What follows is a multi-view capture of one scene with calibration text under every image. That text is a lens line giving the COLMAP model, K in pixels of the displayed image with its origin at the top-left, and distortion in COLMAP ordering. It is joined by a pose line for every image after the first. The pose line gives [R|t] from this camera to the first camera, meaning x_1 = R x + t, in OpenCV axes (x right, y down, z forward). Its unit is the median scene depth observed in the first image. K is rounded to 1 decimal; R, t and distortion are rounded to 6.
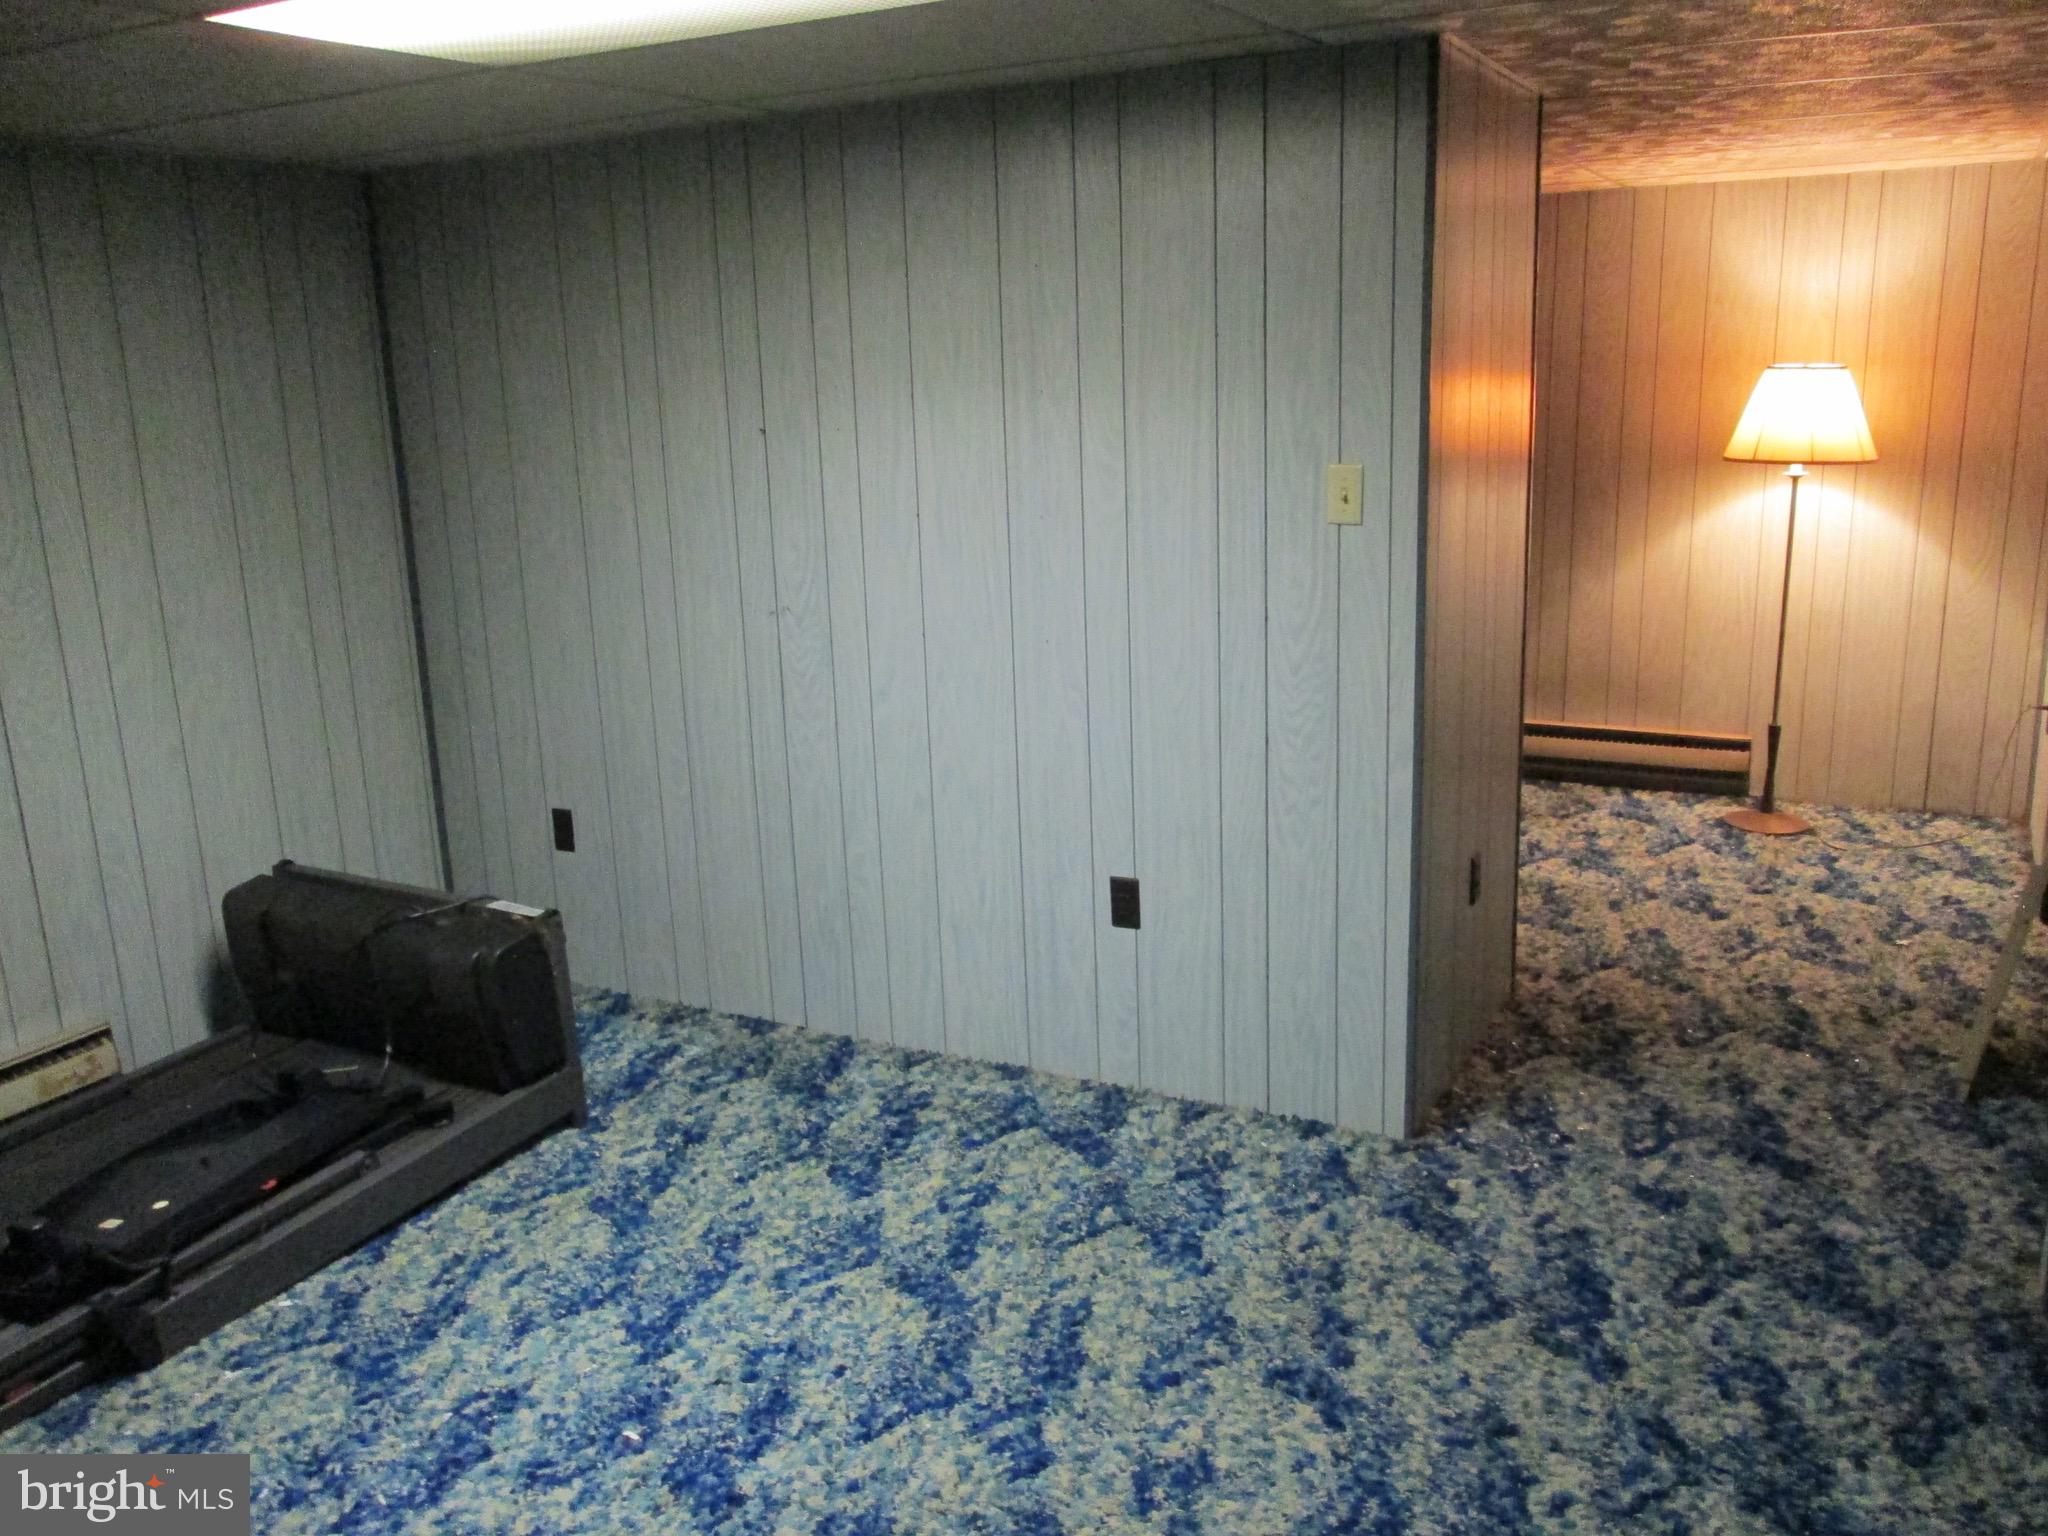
lens RADIAL K [[1688.5, 0, 1024.0], [0, 1688.5, 768.0], [0, 0, 1]] dist [-0.010136, 0.012082]
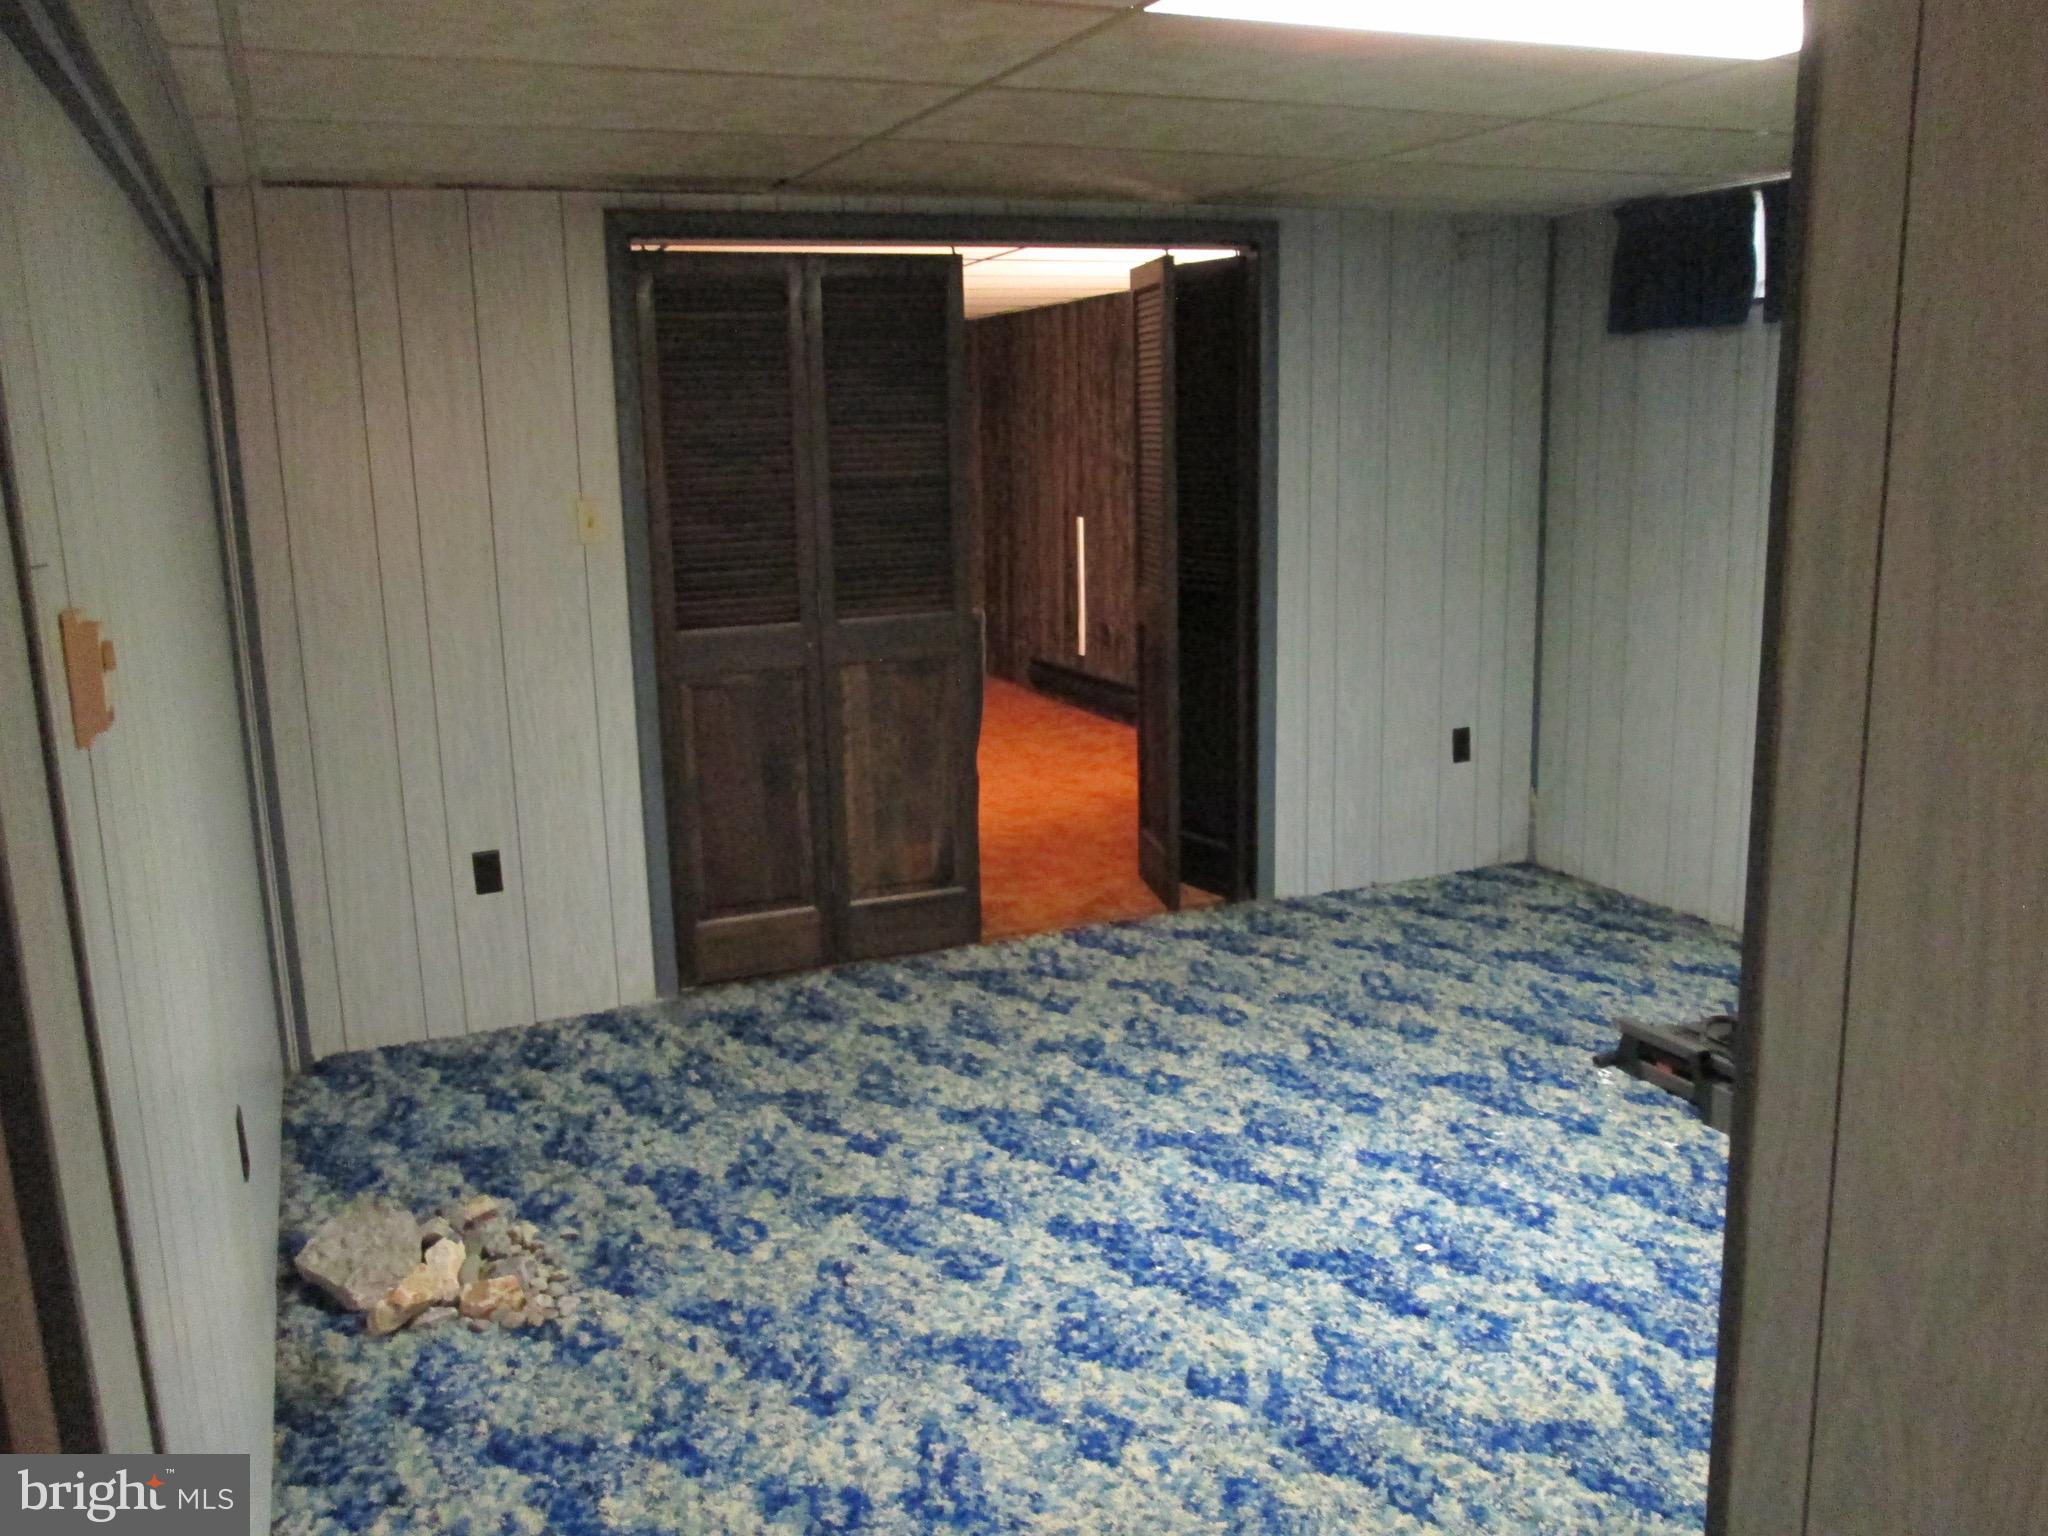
lens RADIAL K [[1688.5, 0, 1024.0], [0, 1688.5, 768.0], [0, 0, 1]] dist [-0.010136, 0.012082]
pose [[-0.604567, 0.224979, -0.764122, 0.762158], [-0.143327, 0.912904, 0.382183, -0.326654], [0.783553, 0.340574, -0.519666, 1.254148]]
